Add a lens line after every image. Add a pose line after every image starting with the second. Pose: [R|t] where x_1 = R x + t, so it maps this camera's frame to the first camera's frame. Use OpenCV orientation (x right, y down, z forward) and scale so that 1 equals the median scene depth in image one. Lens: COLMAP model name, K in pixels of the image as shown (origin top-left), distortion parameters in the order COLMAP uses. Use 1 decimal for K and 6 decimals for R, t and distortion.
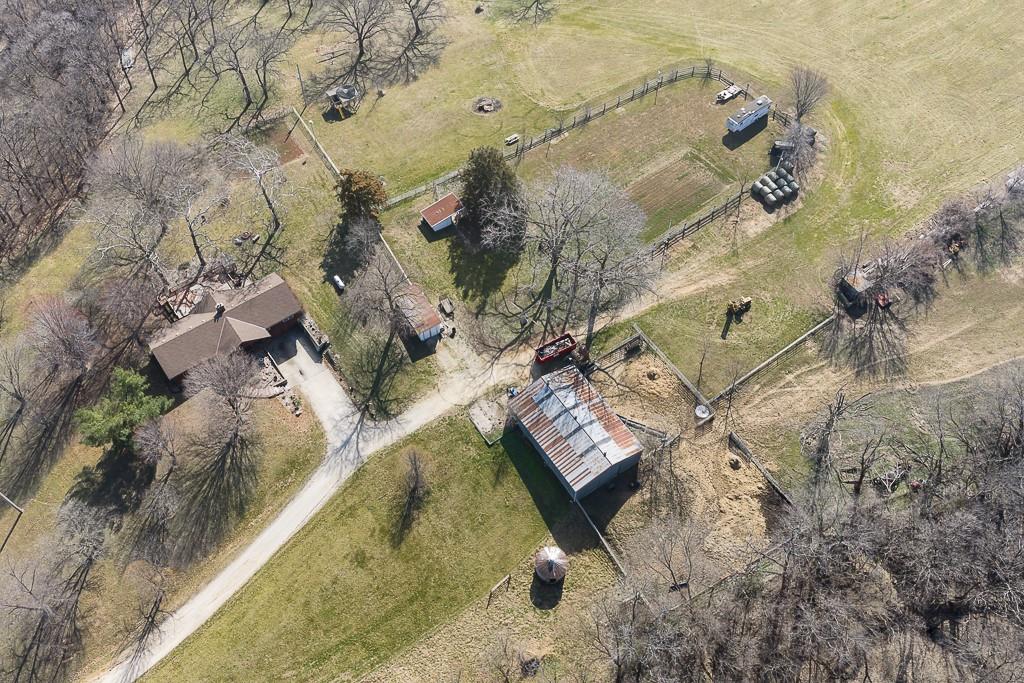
lens RADIAL K [[845.7, 0, 513.1], [0, 845.7, 342.5], [0, 0, 1]] dist [0.018665, -0.019492]
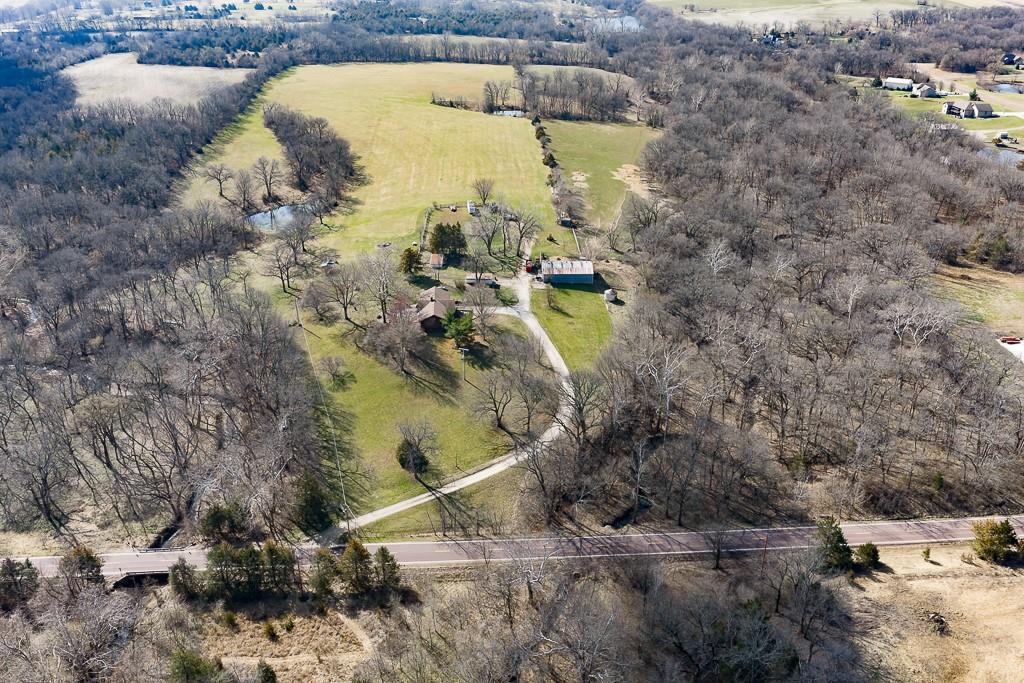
lens RADIAL K [[845.7, 0, 516.3], [0, 845.7, 338.6], [0, 0, 1]] dist [0.018665, -0.019492]
pose [[0.535690, -0.381093, 0.753528, -1.732894], [0.697022, 0.703283, -0.139837, 0.434354], [-0.476652, 0.600134, 0.642372, -0.326884]]
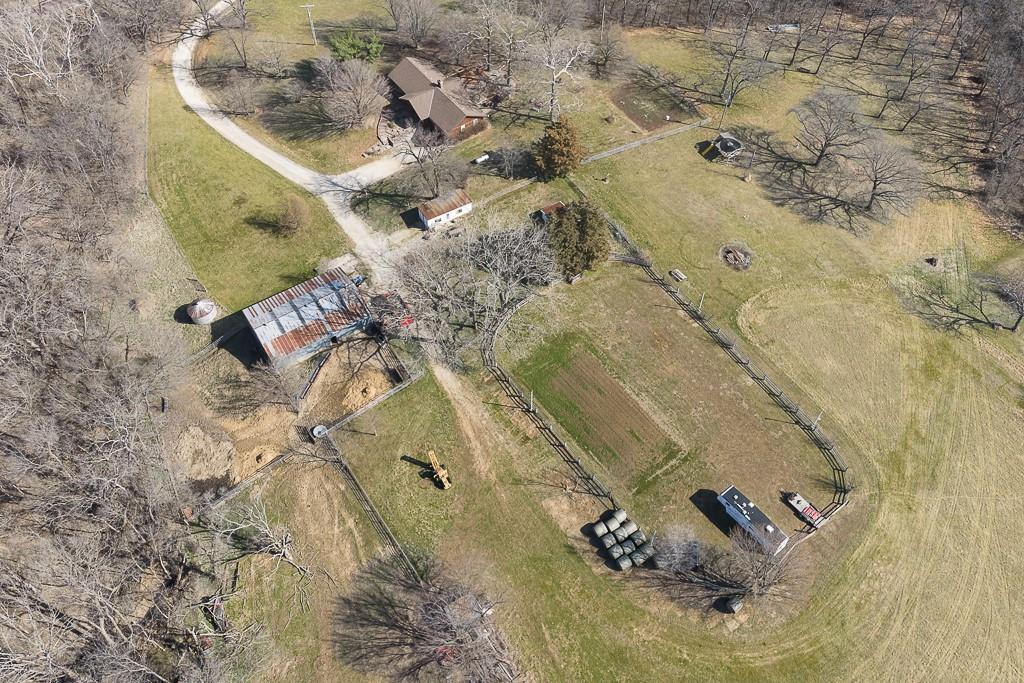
lens RADIAL K [[845.7, 0, 517.4], [0, 845.7, 340.3], [0, 0, 1]] dist [0.018665, -0.019492]
pose [[-0.014268, 0.802095, -0.597026, 0.693391], [-0.825052, 0.327871, 0.460206, -0.572589], [0.564877, 0.499144, 0.657092, 0.406536]]
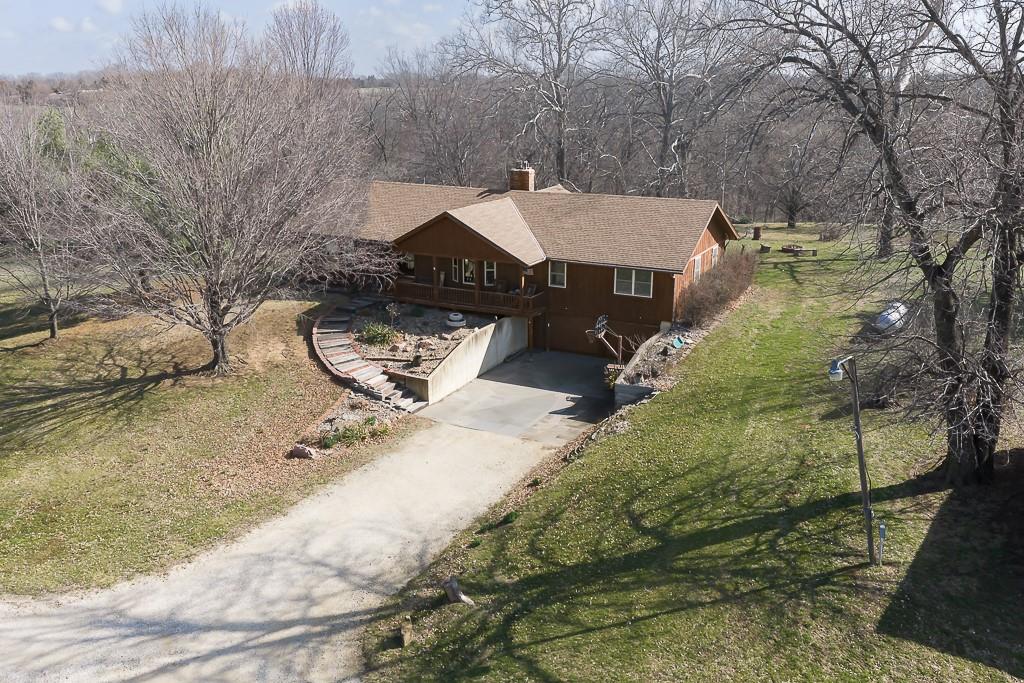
lens RADIAL K [[845.7, 0, 519.5], [0, 845.7, 340.1], [0, 0, 1]] dist [0.018665, -0.019492]
pose [[0.424477, 0.250232, -0.870174, -0.037638], [-0.739600, 0.650219, -0.173802, 0.057270], [0.522313, 0.717356, 0.461074, 0.857310]]
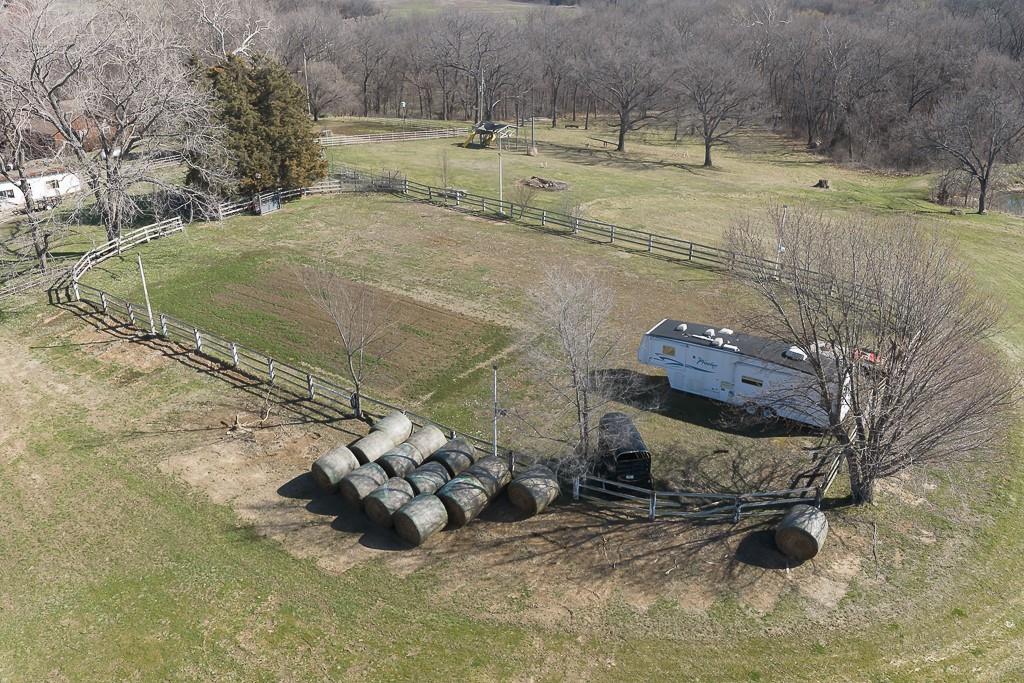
lens RADIAL K [[845.7, 0, 519.0], [0, 845.7, 338.4], [0, 0, 1]] dist [0.018665, -0.019492]
pose [[0.276446, 0.387337, -0.879516, 0.579373], [-0.792478, 0.609593, 0.019375, -0.265352], [0.543651, 0.691641, 0.475475, 0.979644]]
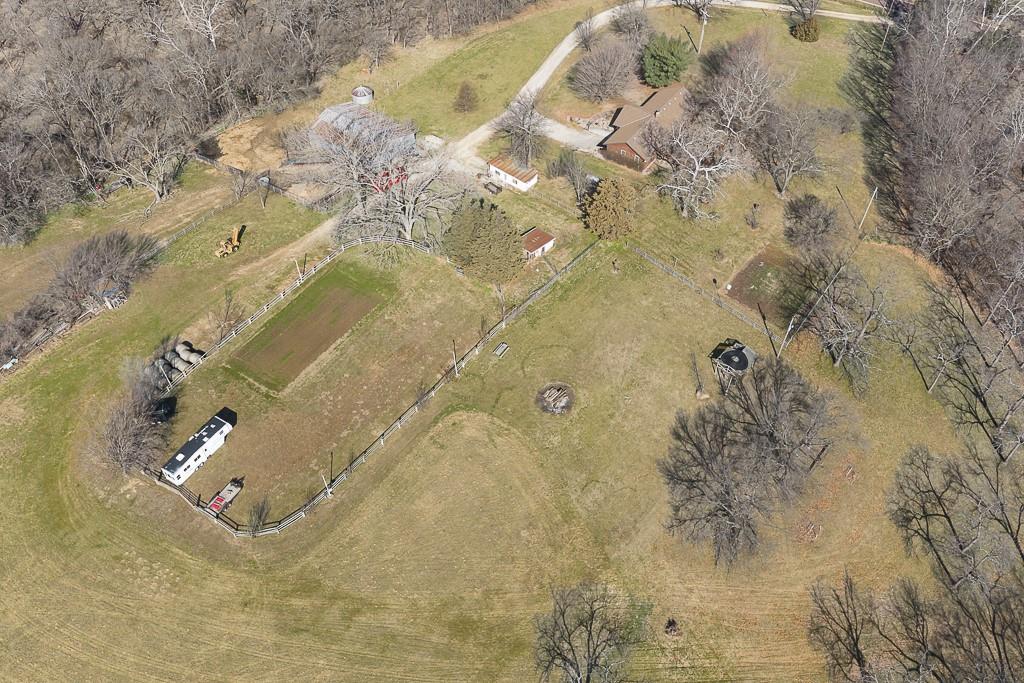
lens RADIAL K [[845.7, 0, 512.1], [0, 845.7, 343.5], [0, 0, 1]] dist [0.018665, -0.019492]
pose [[-0.950278, 0.234245, -0.205187, 0.179621], [-0.258394, -0.225397, 0.939377, -1.171278], [0.173796, 0.945688, 0.274718, 0.904512]]
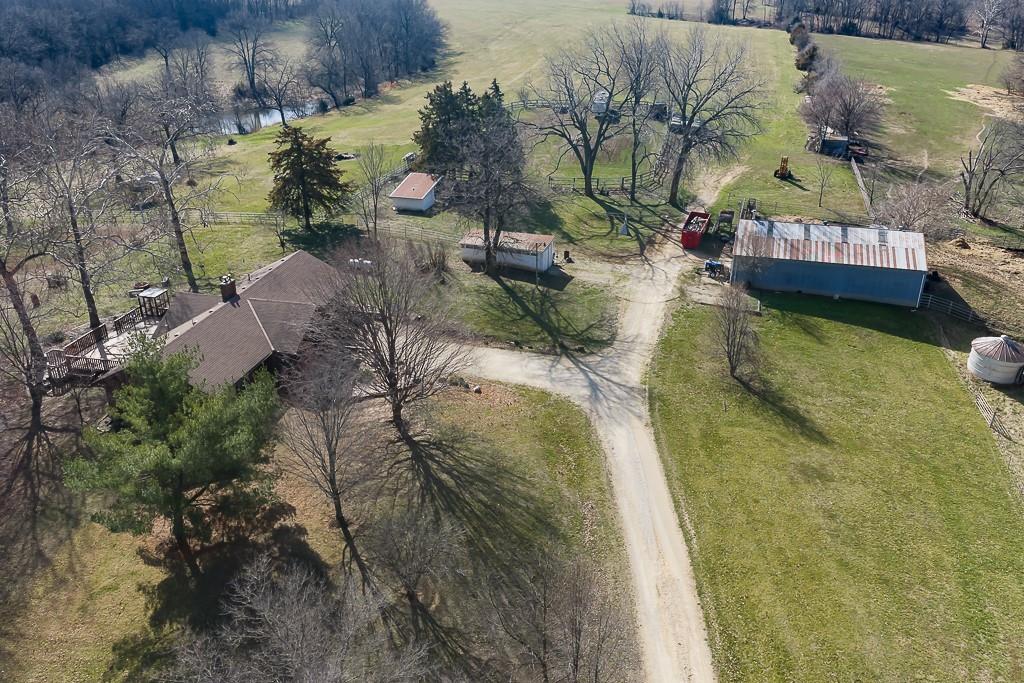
lens RADIAL K [[845.7, 0, 516.2], [0, 845.7, 343.9], [0, 0, 1]] dist [0.018665, -0.019492]
pose [[0.761986, -0.289875, 0.579094, -0.494489], [0.541316, 0.775943, -0.323865, 0.226917], [-0.355464, 0.560254, 0.748172, 0.565342]]
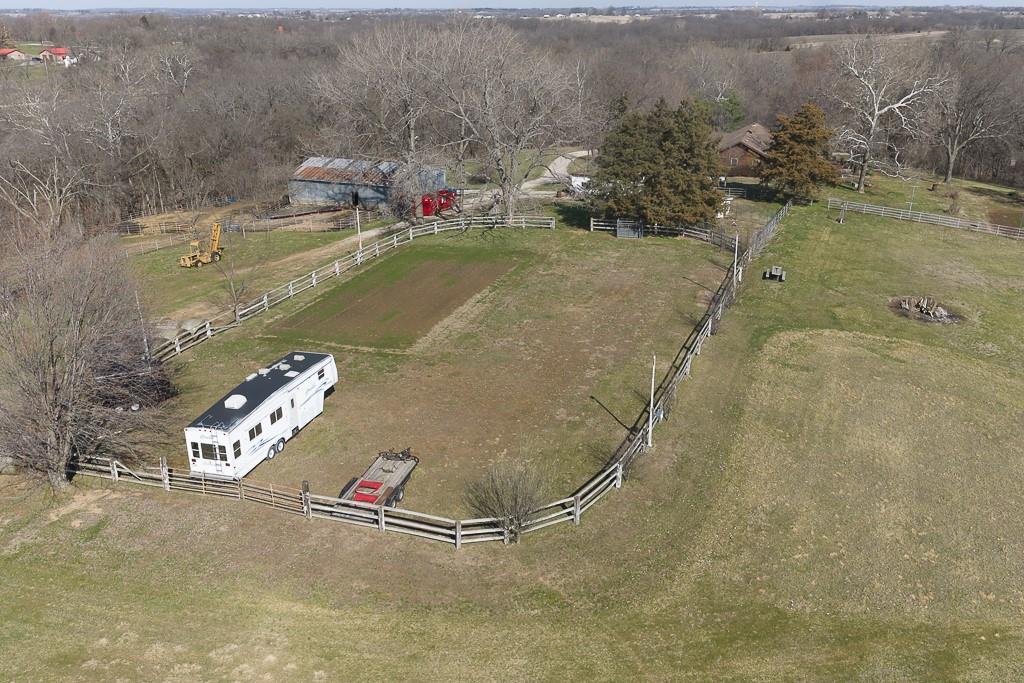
lens RADIAL K [[845.7, 0, 515.6], [0, 845.7, 343.2], [0, 0, 1]] dist [0.018665, -0.019492]
pose [[-0.832076, 0.194530, -0.519430, 0.412661], [-0.461449, 0.276831, 0.842870, -0.637691], [0.307758, 0.941022, -0.140579, 1.233448]]
